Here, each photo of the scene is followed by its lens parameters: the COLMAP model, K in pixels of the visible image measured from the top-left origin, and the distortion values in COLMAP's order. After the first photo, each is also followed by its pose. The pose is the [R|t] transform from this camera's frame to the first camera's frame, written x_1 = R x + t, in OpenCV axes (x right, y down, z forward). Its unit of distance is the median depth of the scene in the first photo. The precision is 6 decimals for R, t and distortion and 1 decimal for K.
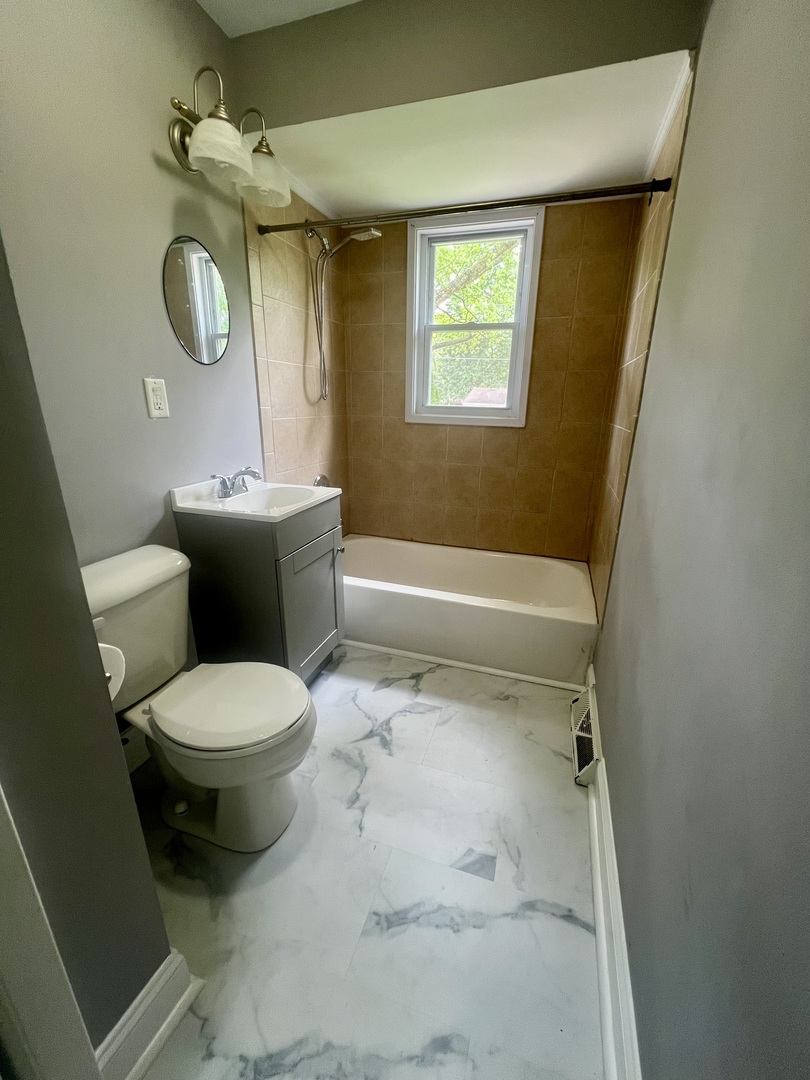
lens RADIAL K [[437.1, 0, 405.0], [0, 437.1, 540.0], [0, 0, 1]] dist [-0.002227, 0.000368]
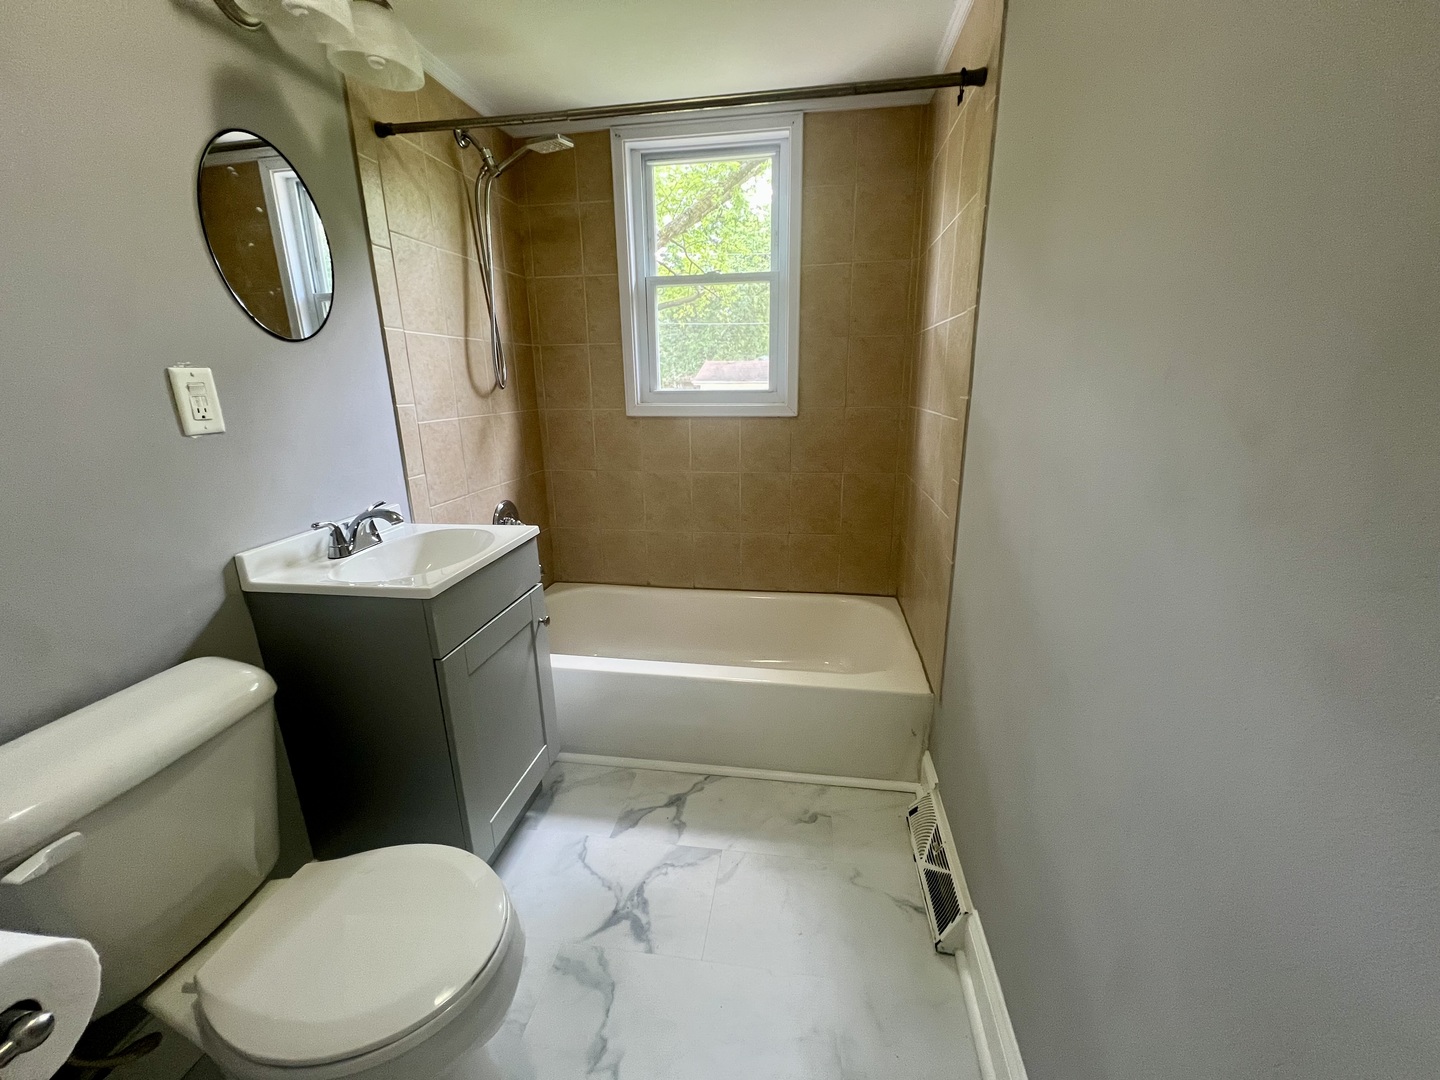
lens RADIAL K [[582.8, 0, 713.9], [0, 582.8, 536.2], [0, 0, 1]] dist [-0.002227, 0.000368]
pose [[0.986136, -0.074382, 0.148337, -0.018983], [0.080987, 0.995952, -0.038987, -0.046563], [-0.144837, 0.050460, 0.988168, 0.114625]]
